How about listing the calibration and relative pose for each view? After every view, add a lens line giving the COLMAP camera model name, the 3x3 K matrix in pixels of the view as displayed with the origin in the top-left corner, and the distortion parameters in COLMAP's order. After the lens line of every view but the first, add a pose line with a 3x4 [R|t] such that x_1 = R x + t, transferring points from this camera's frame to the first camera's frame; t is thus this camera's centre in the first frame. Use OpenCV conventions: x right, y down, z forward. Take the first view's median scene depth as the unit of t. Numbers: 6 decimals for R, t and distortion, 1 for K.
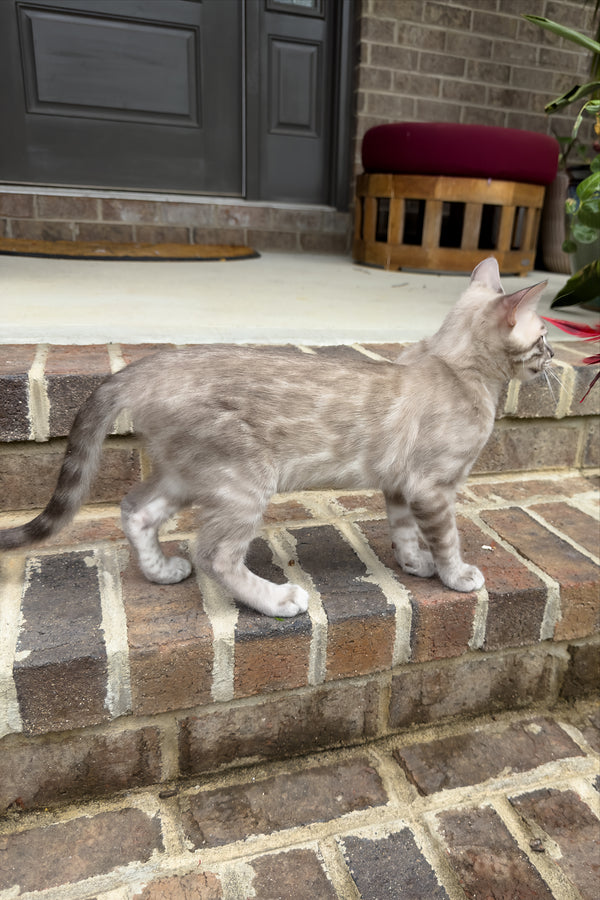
lens RADIAL K [[711.1, 0, 369.3], [0, 711.1, 470.7], [0, 0, 1]] dist [0.093398, -0.175240]
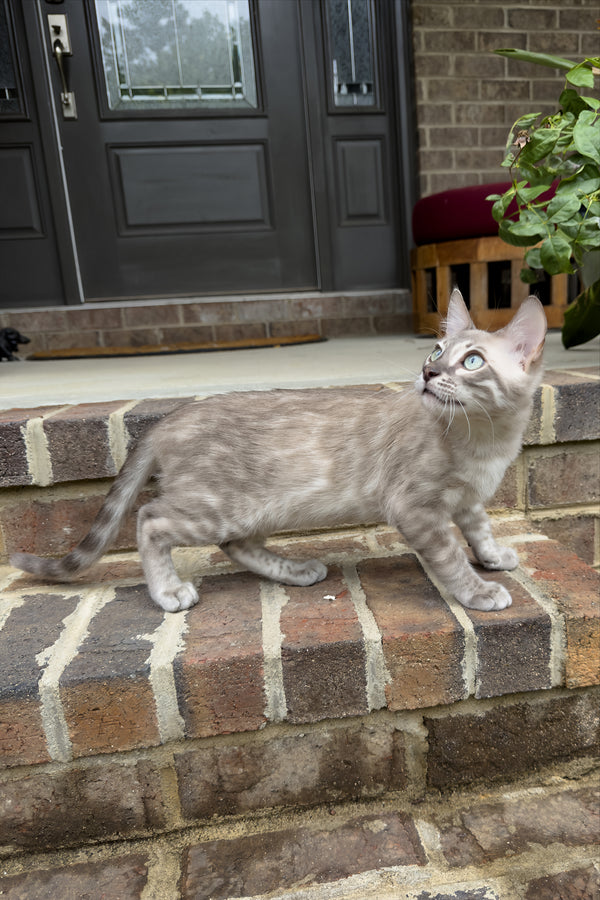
lens RADIAL K [[705.9, 0, 376.0], [0, 705.9, 484.0], [0, 0, 1]] dist [0.058571, -0.091204]
pose [[0.975081, -0.065436, -0.211978, 0.411670], [0.041974, 0.992668, -0.113352, 0.072710], [0.217841, 0.101630, 0.970678, 0.198700]]
